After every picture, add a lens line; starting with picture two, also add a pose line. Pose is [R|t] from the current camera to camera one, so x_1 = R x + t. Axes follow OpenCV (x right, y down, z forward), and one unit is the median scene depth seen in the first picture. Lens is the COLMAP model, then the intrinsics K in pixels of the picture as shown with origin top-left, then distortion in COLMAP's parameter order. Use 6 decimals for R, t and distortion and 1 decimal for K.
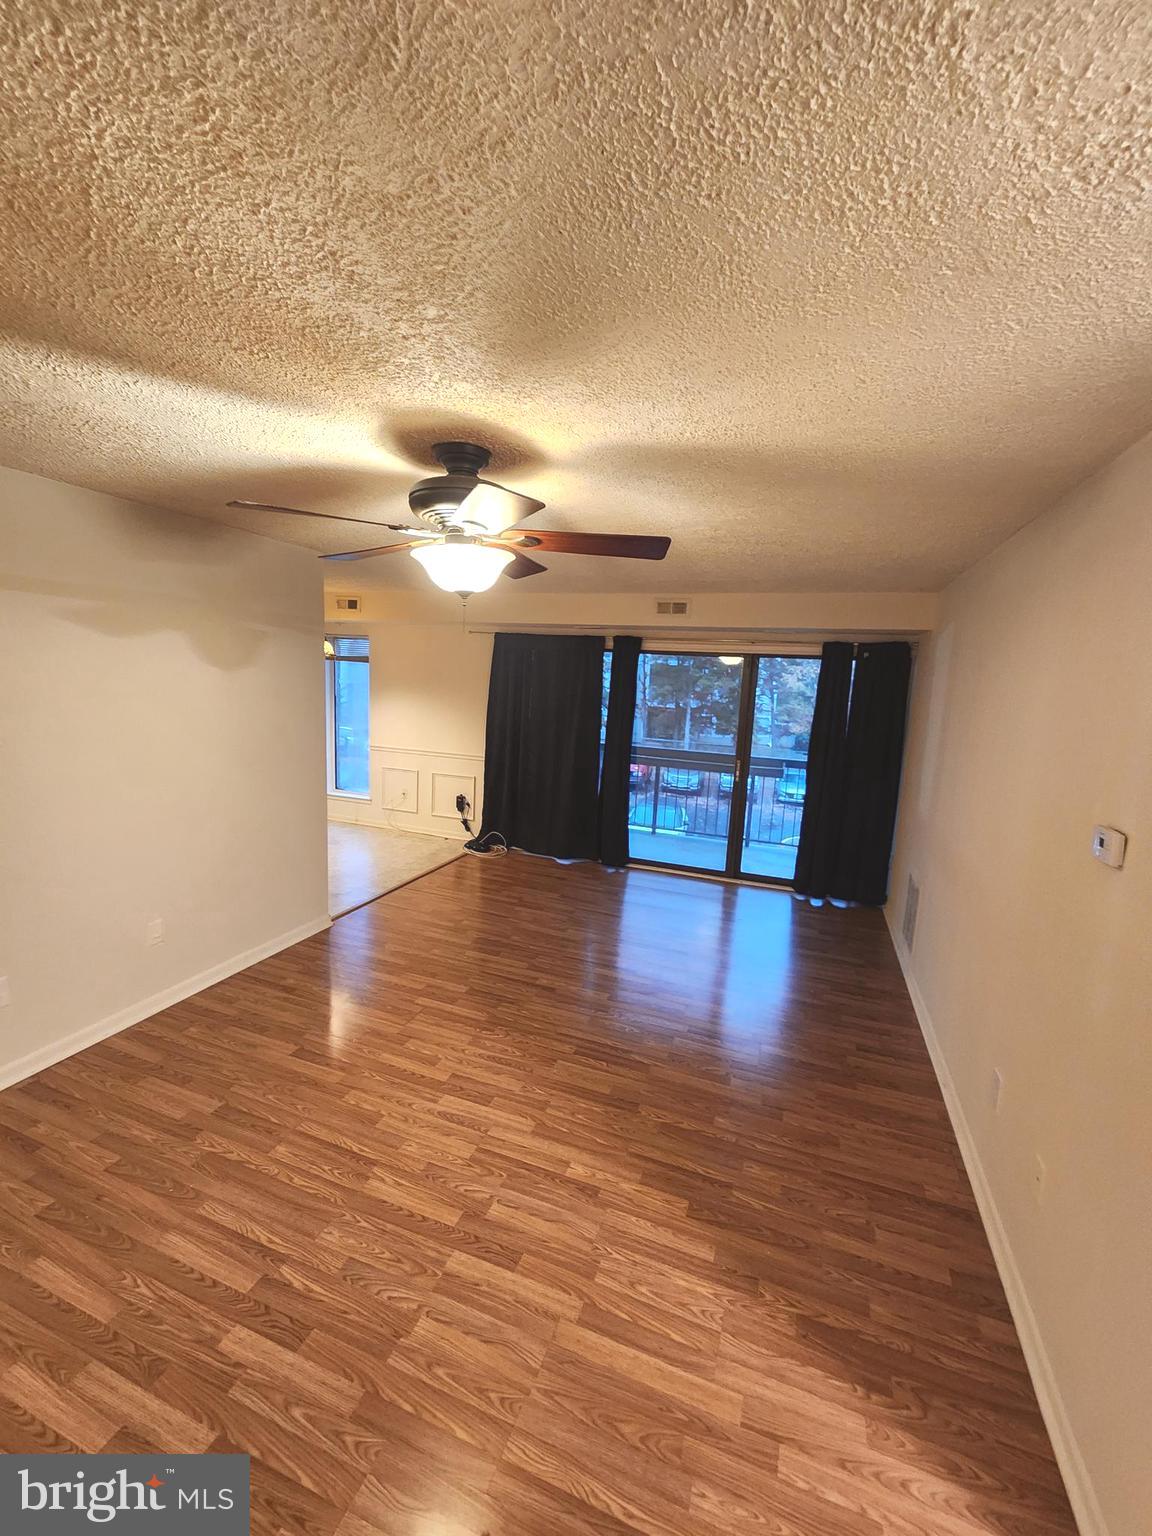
lens RADIAL K [[626.4, 0, 577.6], [0, 626.4, 767.7], [0, 0, 1]] dist [0.006200, -0.004382]
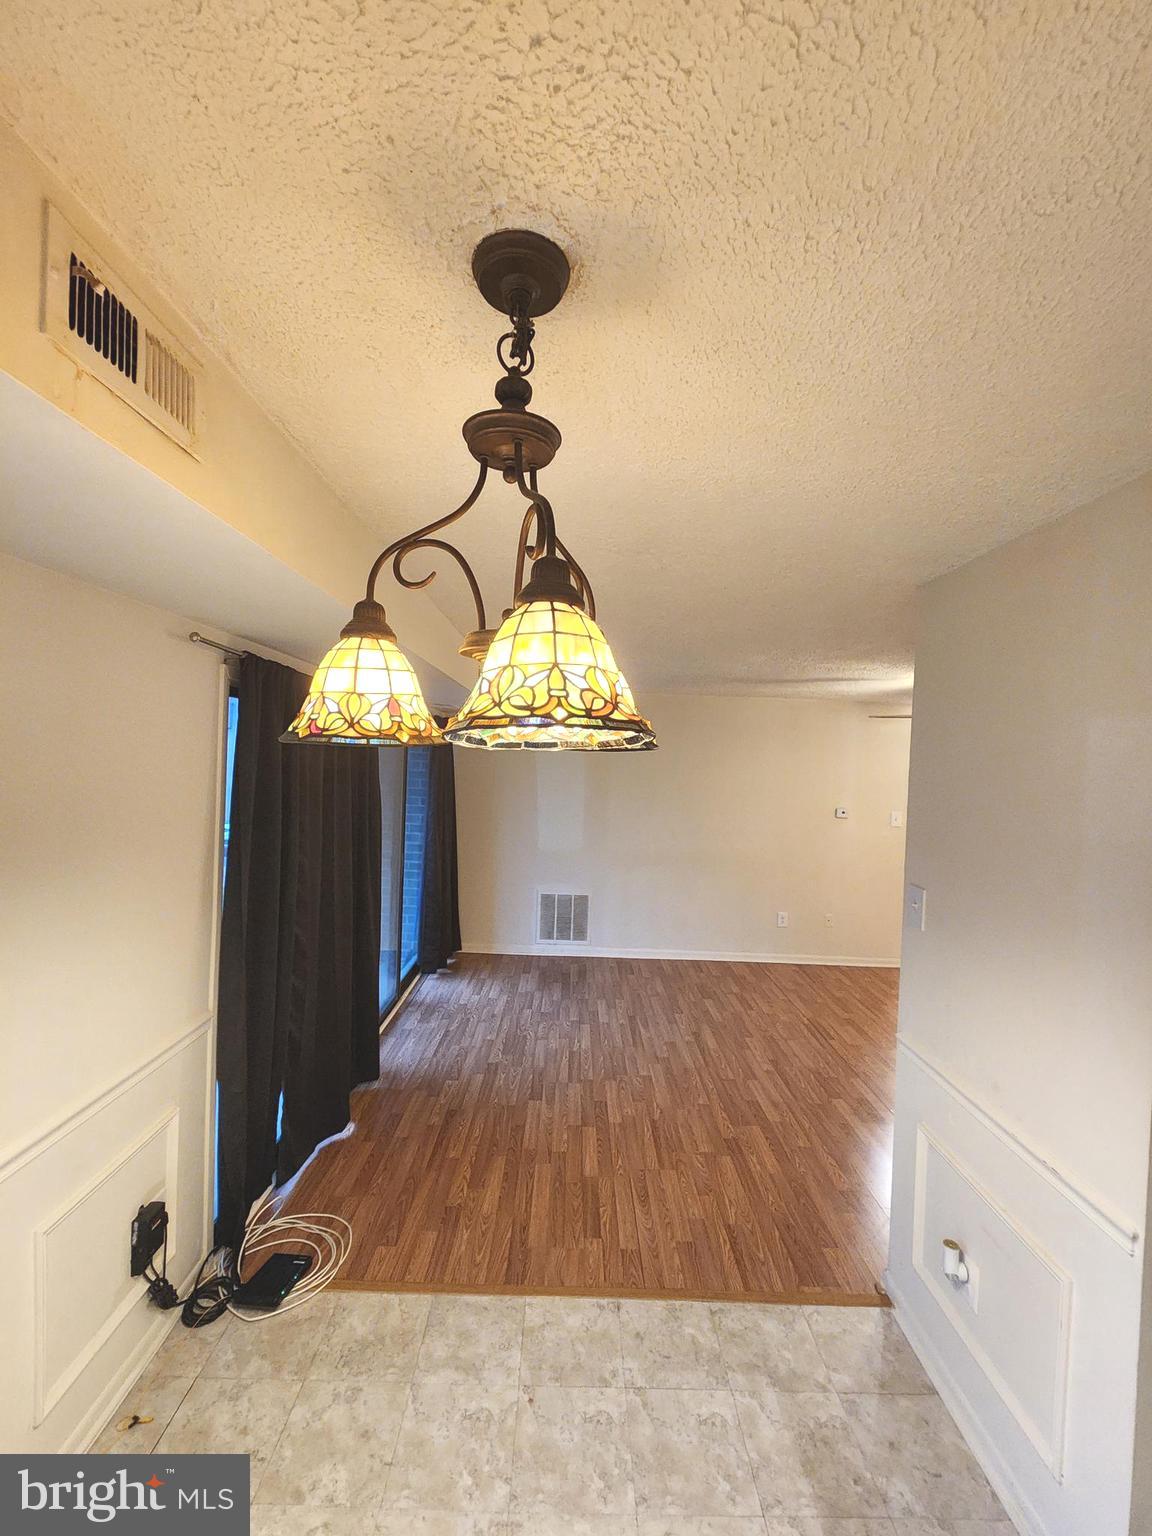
lens RADIAL K [[626.4, 0, 577.6], [0, 626.4, 767.7], [0, 0, 1]] dist [0.006200, -0.004382]
pose [[-0.345990, -0.071611, 0.935501, -1.261704], [0.084980, 0.990593, 0.107258, -0.413812], [-0.934382, 0.116609, -0.336649, 2.257770]]
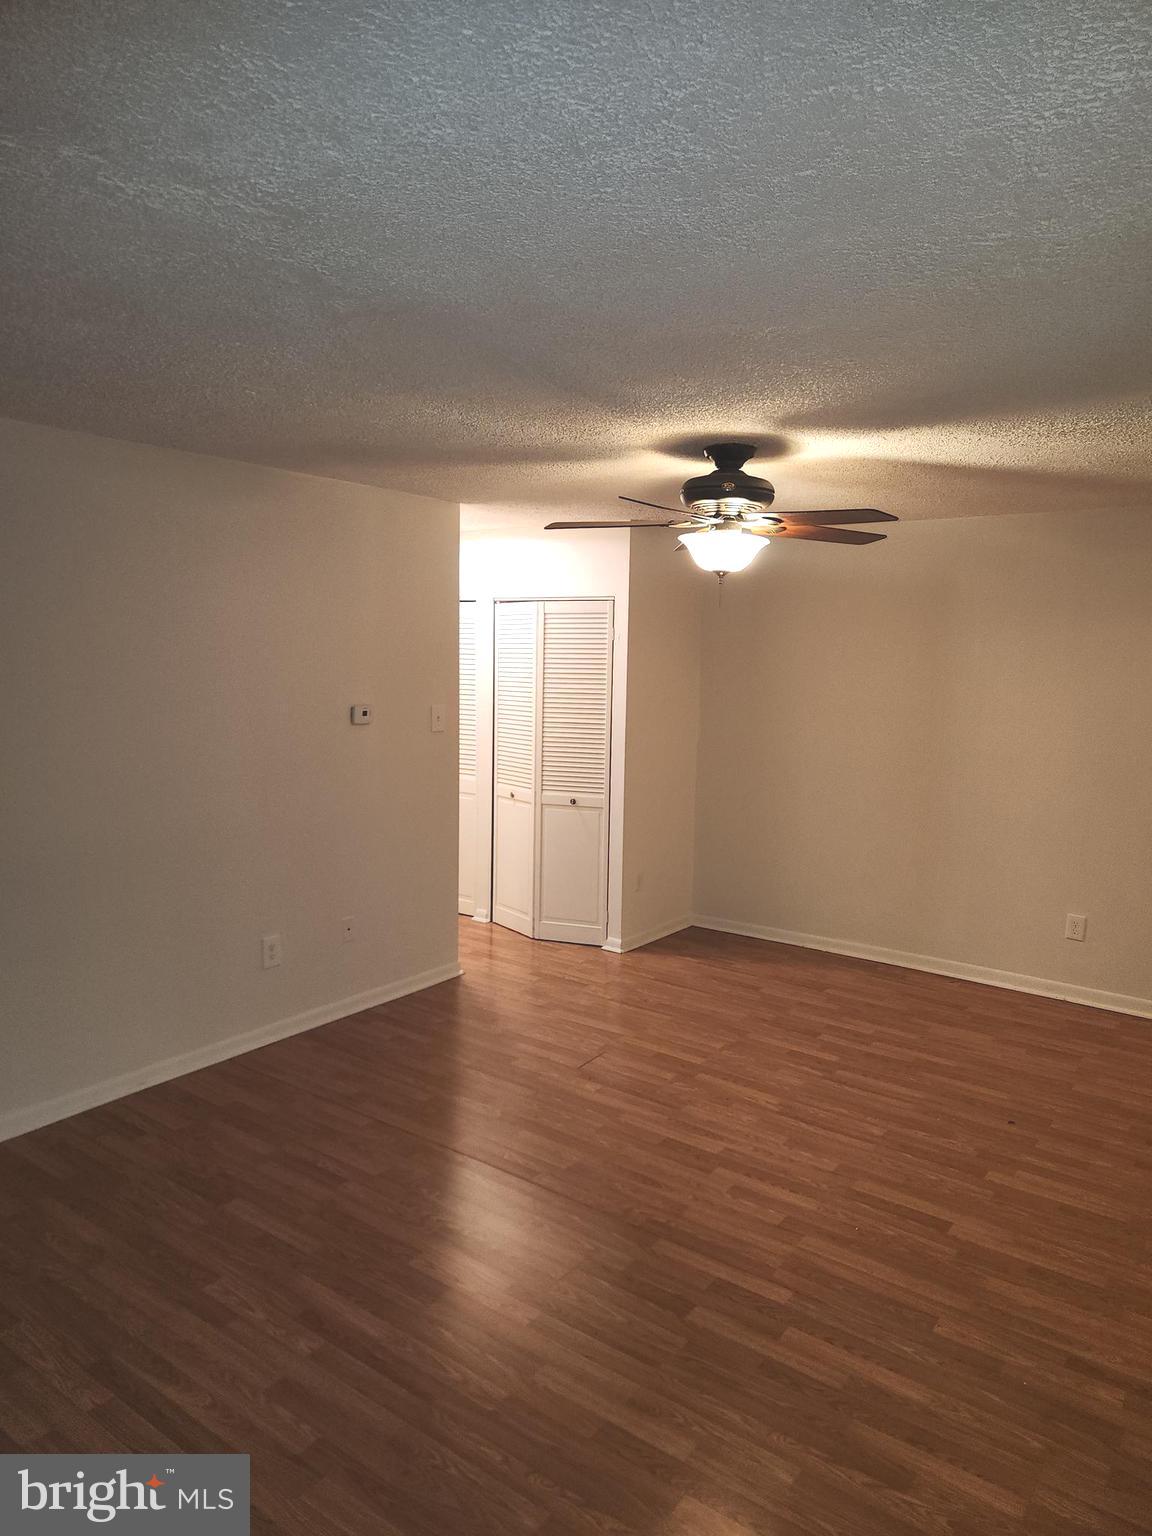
lens RADIAL K [[1025.8, 0, 576.0], [0, 1025.8, 768.0], [0, 0, 1]] dist [0.092728, -0.071969]
pose [[-0.957961, -0.096305, 0.270251, -0.365260], [-0.020661, 0.962689, 0.269819, -0.341959], [-0.286152, 0.252893, -0.924209, 2.253481]]
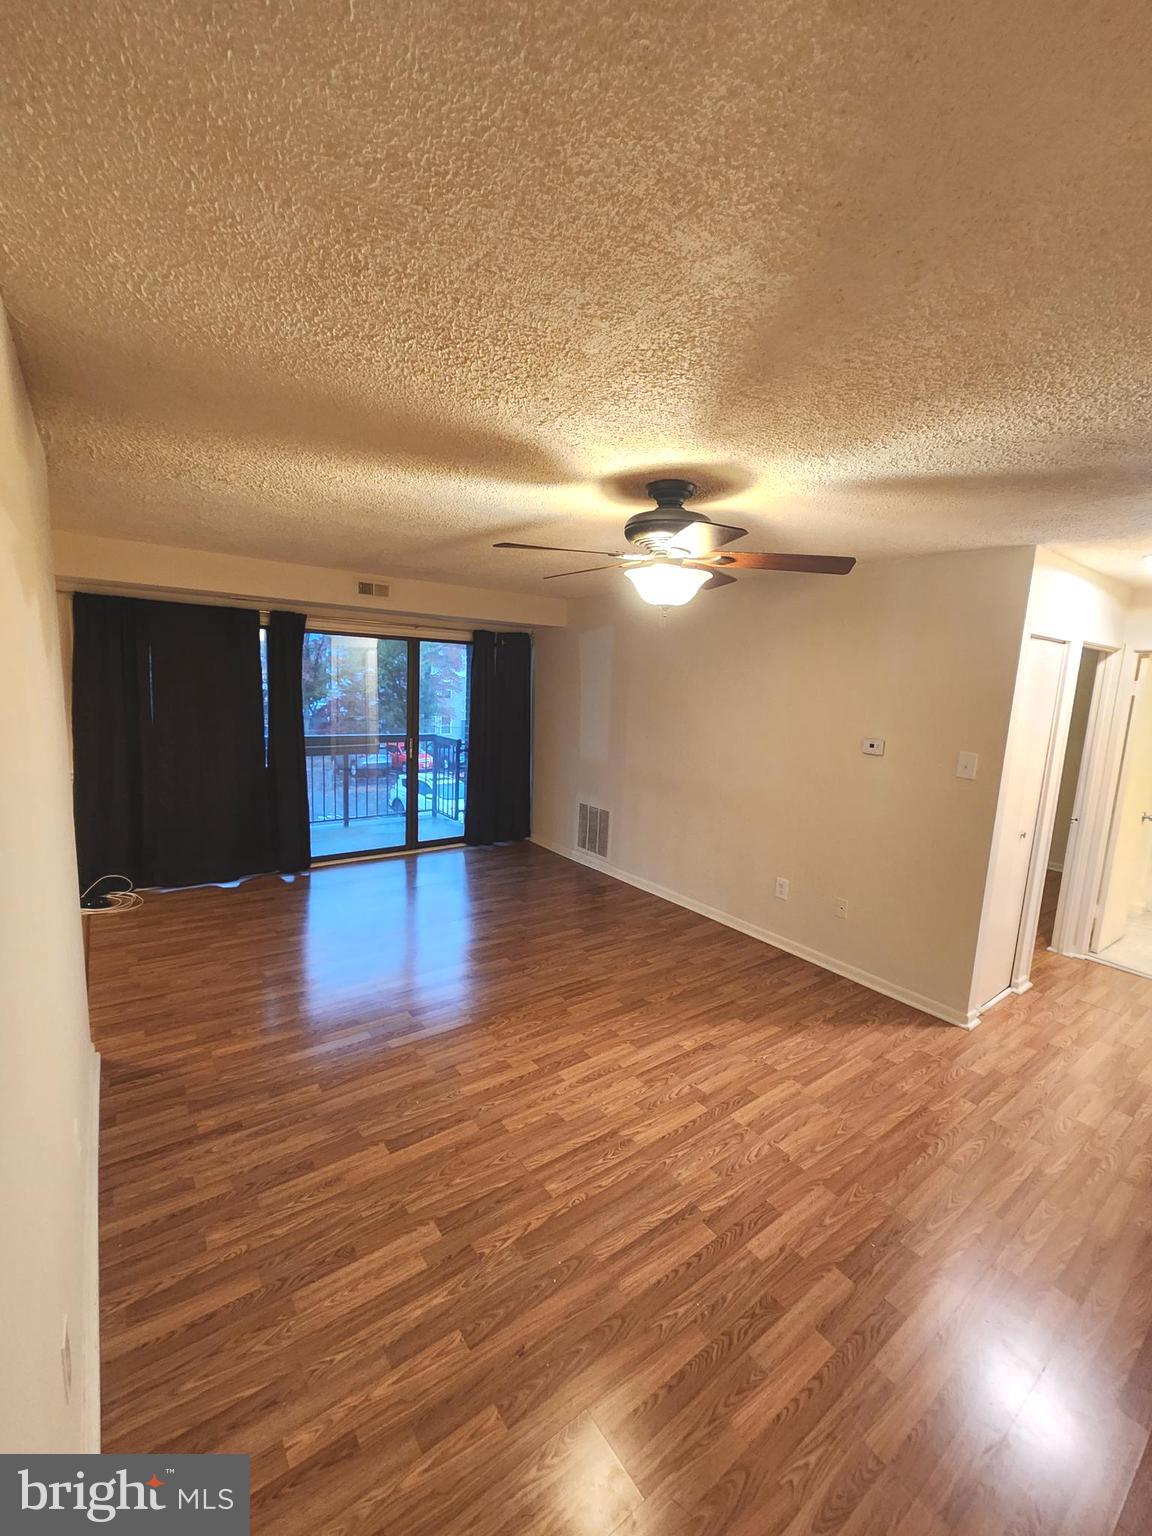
lens RADIAL K [[626.4, 0, 577.6], [0, 626.4, 767.7], [0, 0, 1]] dist [0.006200, -0.004382]
pose [[0.543889, -0.141653, 0.827115, -1.018293], [0.102622, 0.989479, 0.101978, -0.089989], [-0.832859, 0.029416, 0.552703, 0.389096]]
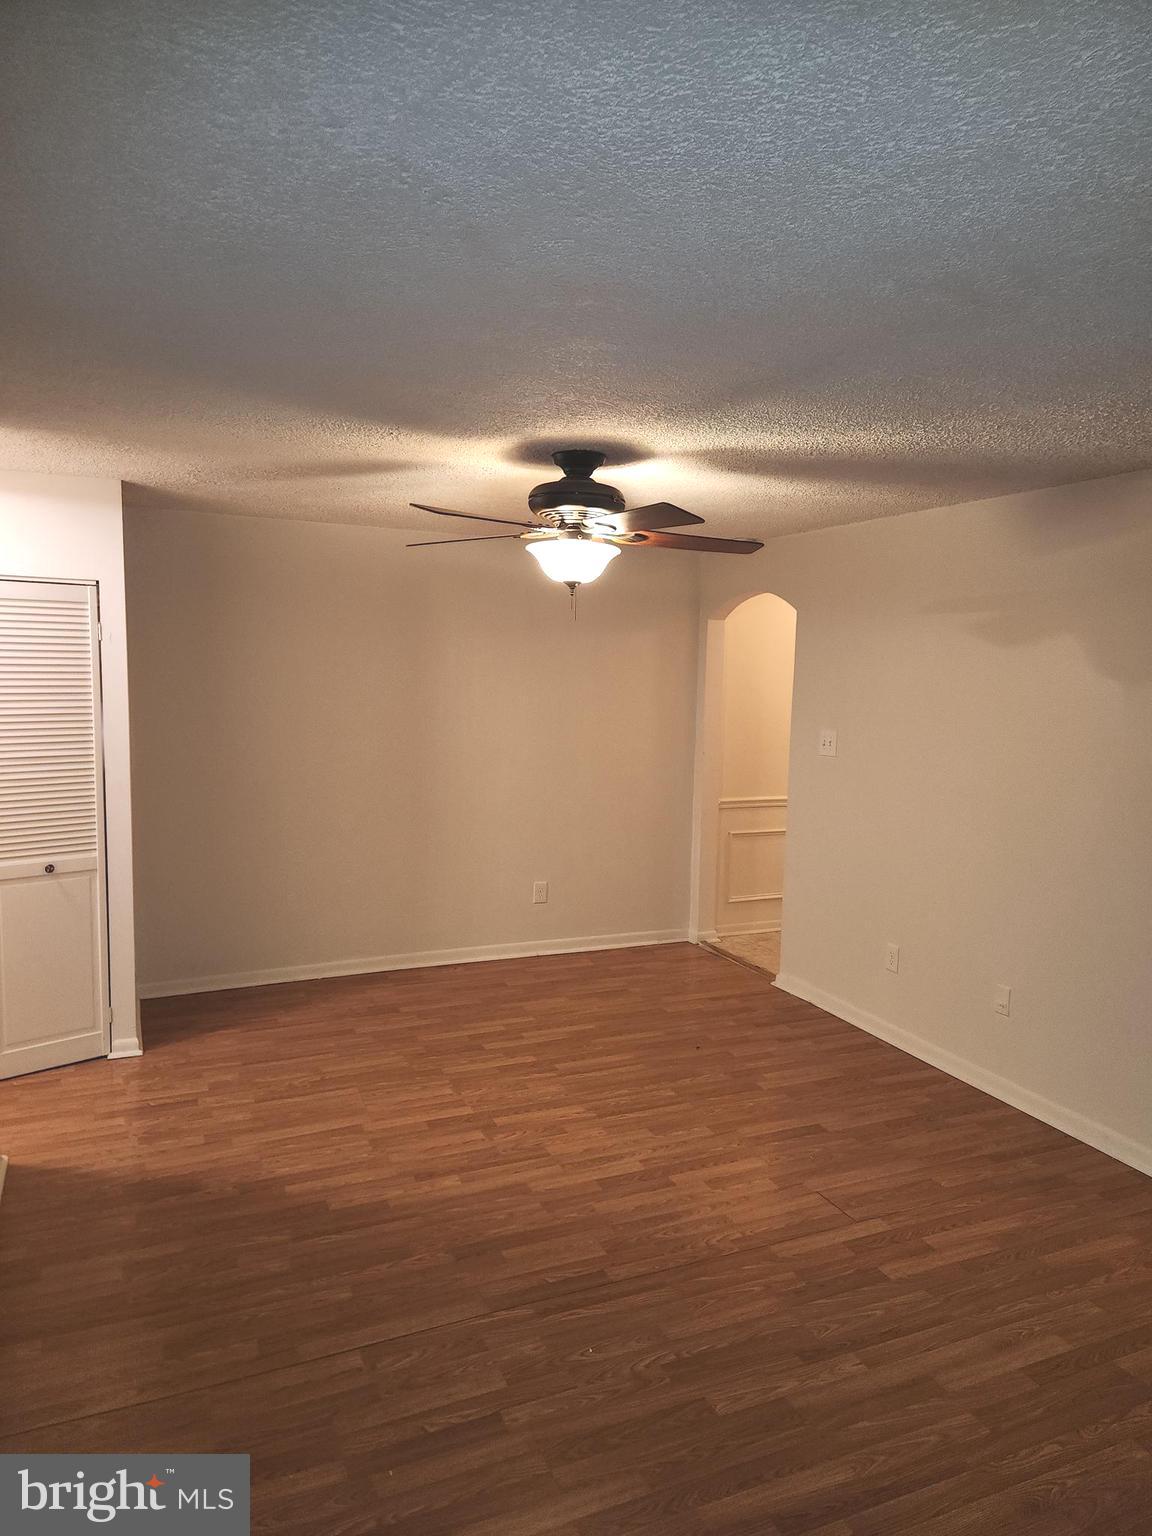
lens RADIAL K [[1031.4, 0, 576.2], [0, 1031.4, 778.0], [0, 0, 1]] dist [0.085477, -0.068130]
pose [[-0.715966, 0.014495, -0.697984, 0.827382], [-0.159203, 0.970052, 0.183450, -0.220743], [0.679740, 0.242465, -0.692217, 1.815983]]
